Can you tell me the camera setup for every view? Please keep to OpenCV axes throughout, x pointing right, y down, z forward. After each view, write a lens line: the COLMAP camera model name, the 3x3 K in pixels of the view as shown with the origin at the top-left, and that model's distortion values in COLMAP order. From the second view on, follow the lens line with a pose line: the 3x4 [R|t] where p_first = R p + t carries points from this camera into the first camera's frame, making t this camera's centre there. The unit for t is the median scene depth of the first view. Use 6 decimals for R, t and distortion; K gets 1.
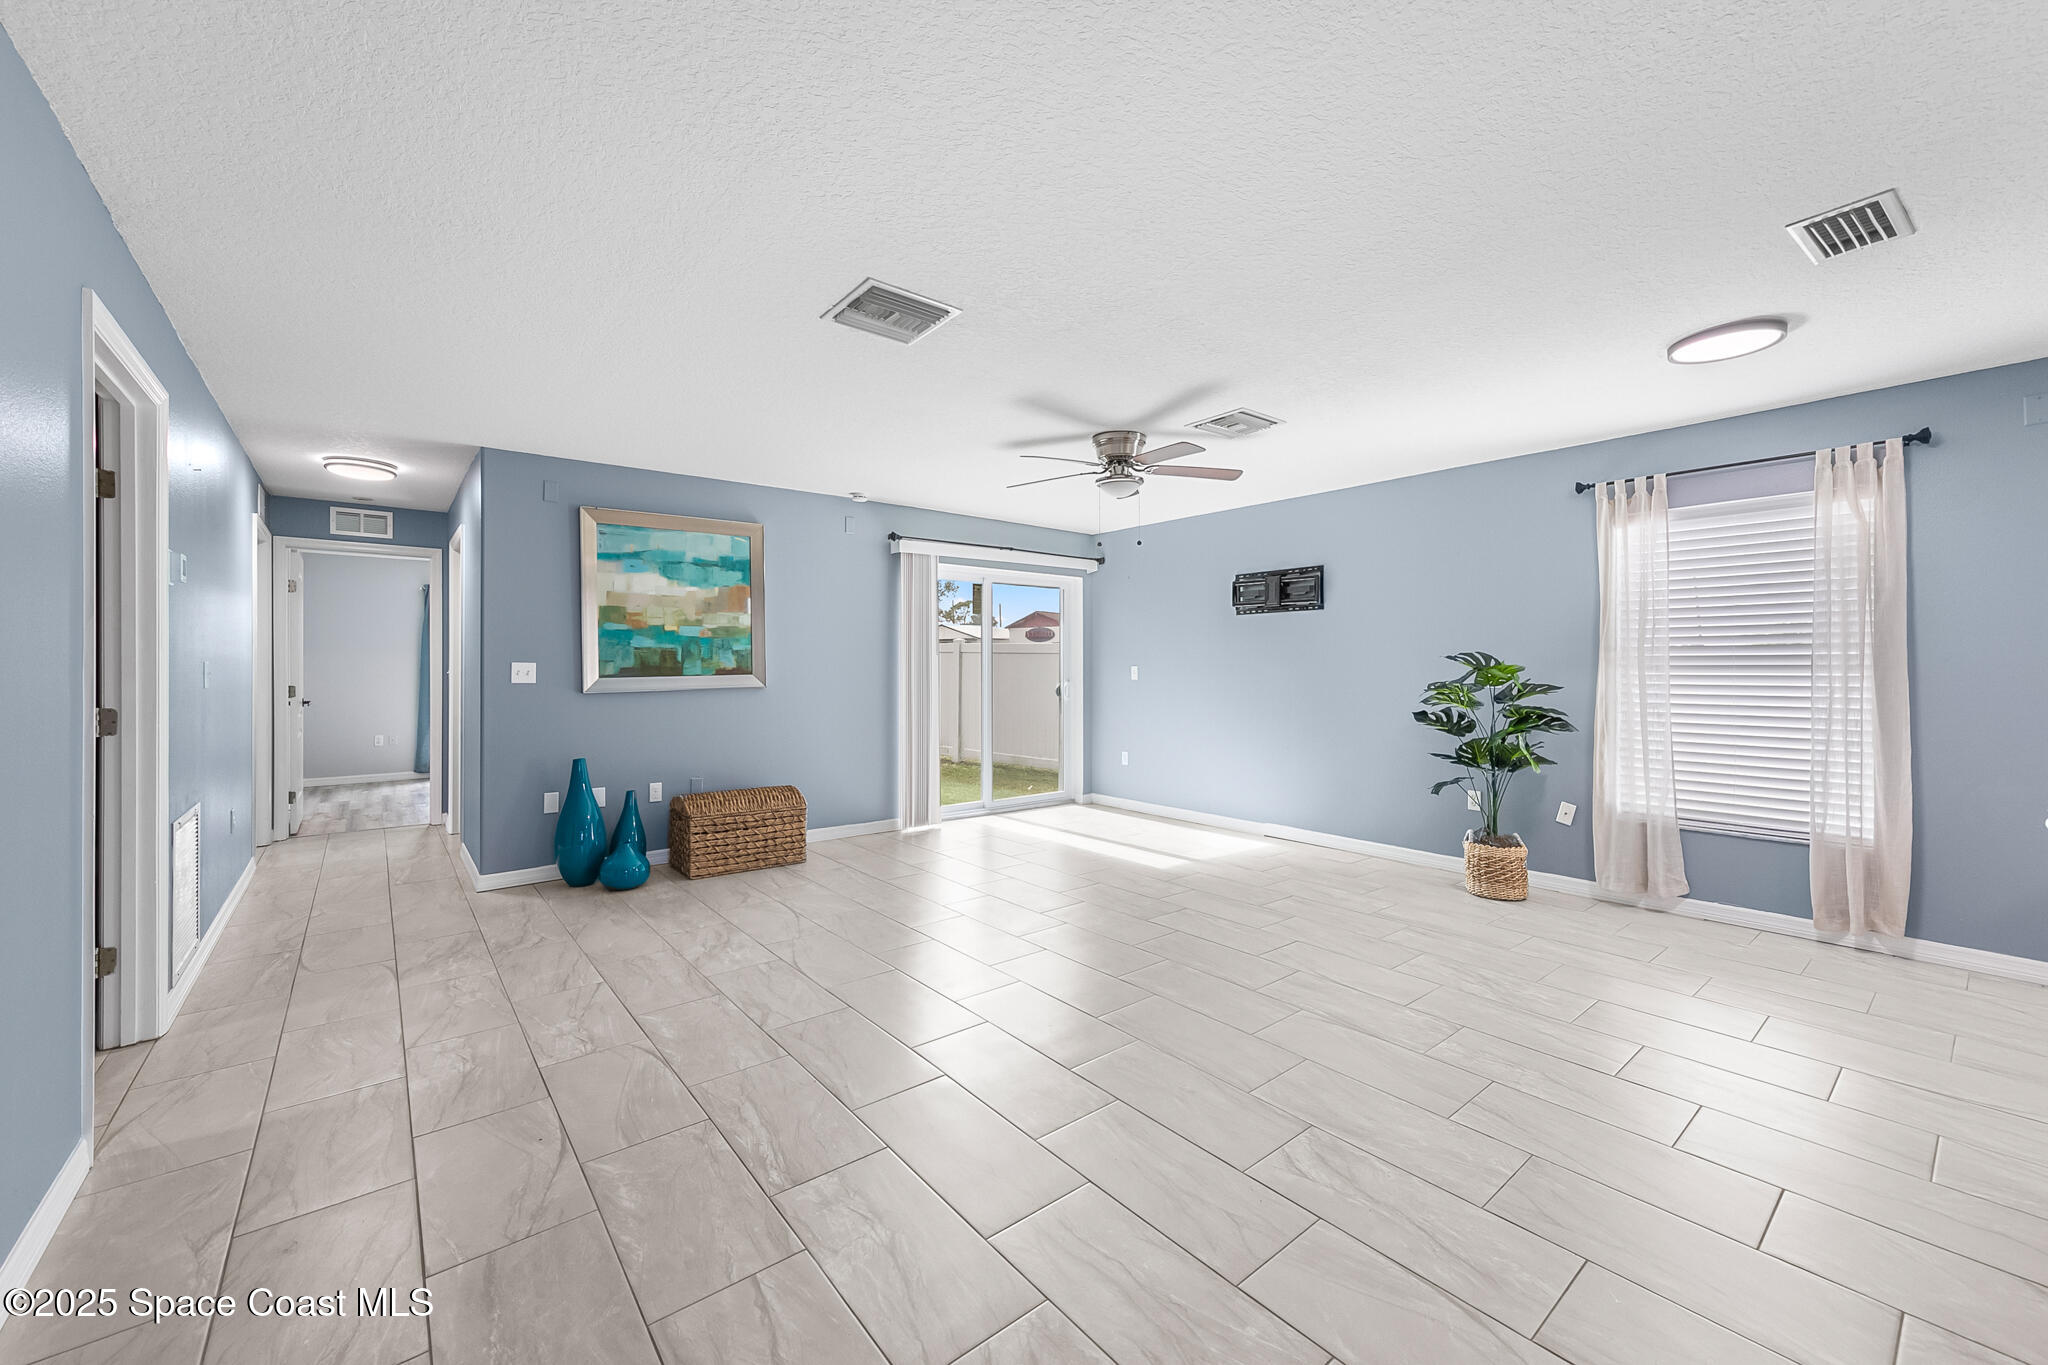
lens RADIAL K [[798.8, 0, 1025.3], [0, 798.8, 668.8], [0, 0, 1]] dist [0.005300, -0.000345]
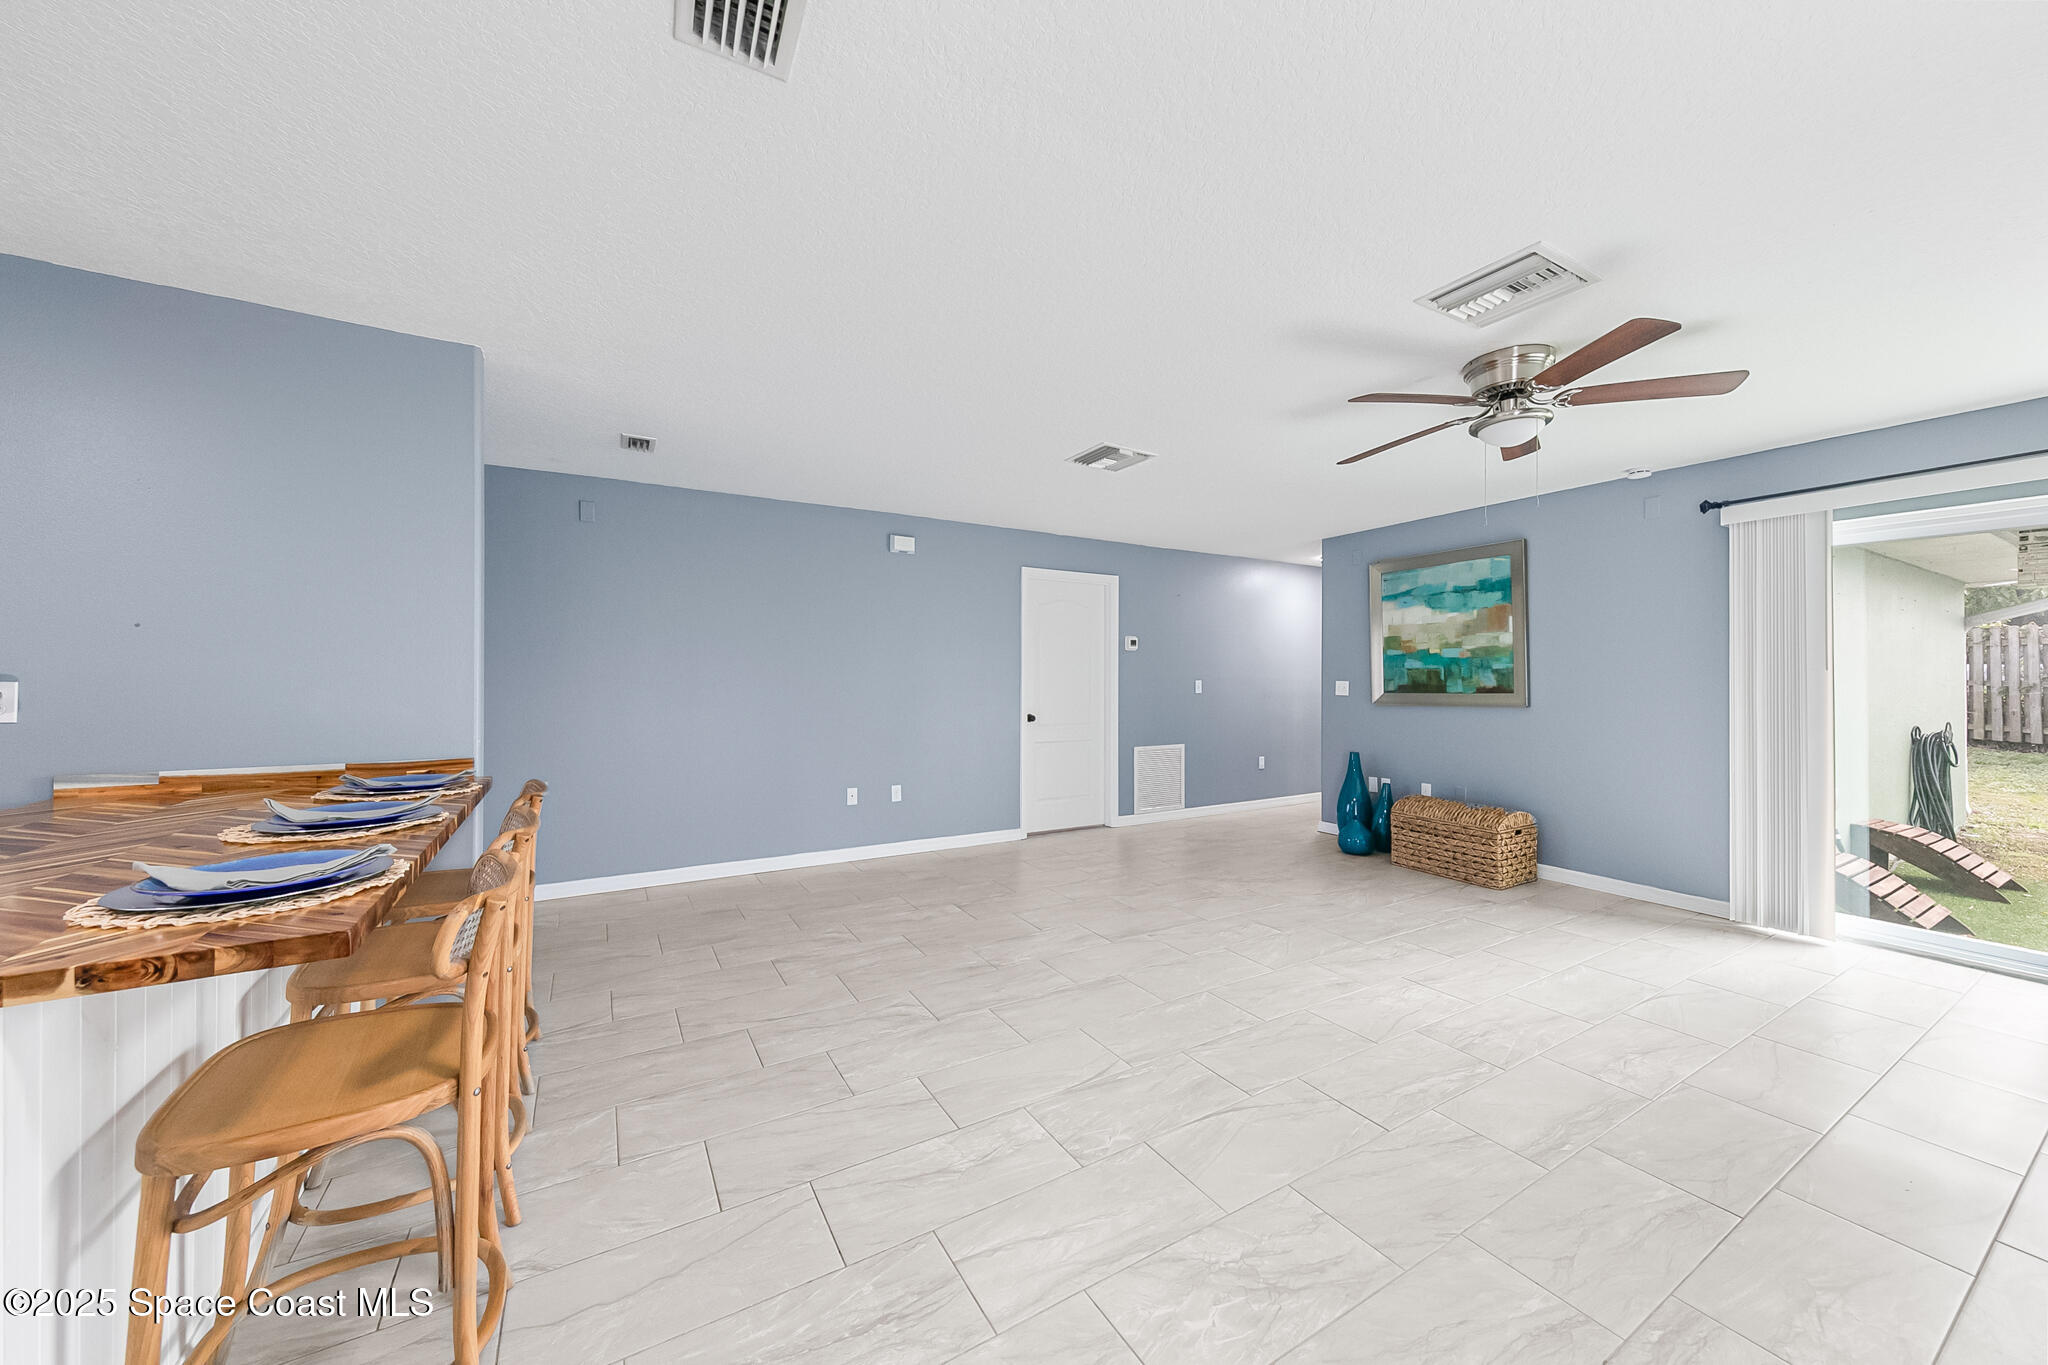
lens RADIAL K [[730.8, 0, 1022.8], [0, 730.8, 673.2], [0, 0, 1]] dist [0.004768, -0.002141]
pose [[-0.154006, -0.007283, -0.988043, 0.708197], [-0.004931, 0.999966, -0.006603, -0.009636], [0.988058, 0.003856, -0.154037, 0.595866]]
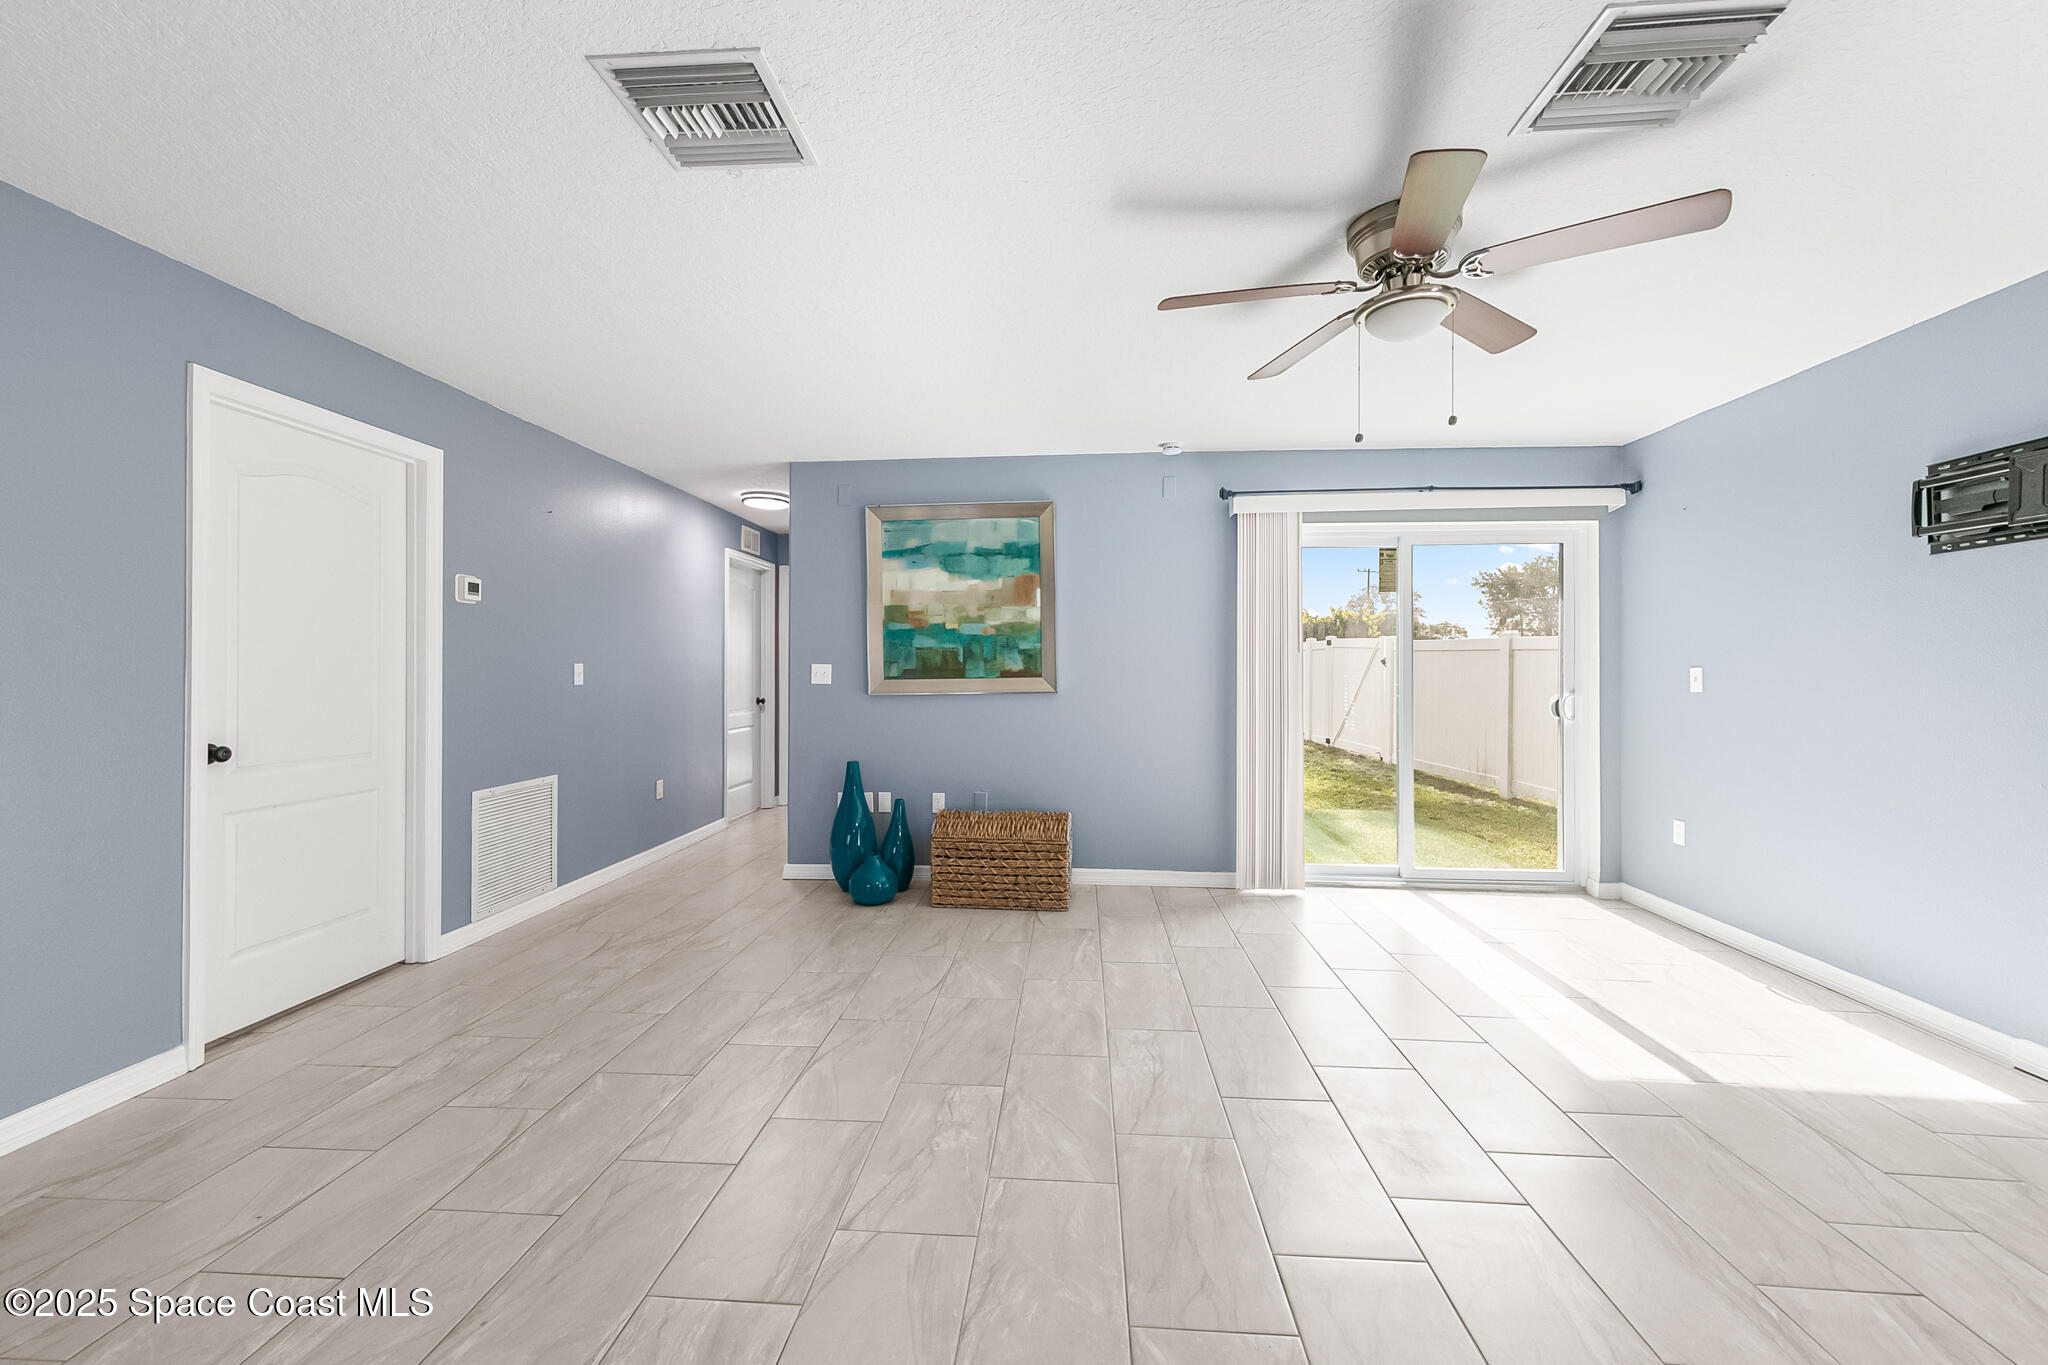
lens RADIAL K [[798.8, 0, 1025.3], [0, 798.8, 668.8], [0, 0, 1]] dist [0.005300, -0.000345]
pose [[0.728858, -0.000543, -0.684665, 0.255011], [-0.002852, 0.999989, -0.003829, 0.001321], [0.684659, 0.004743, 0.728848, 0.400849]]
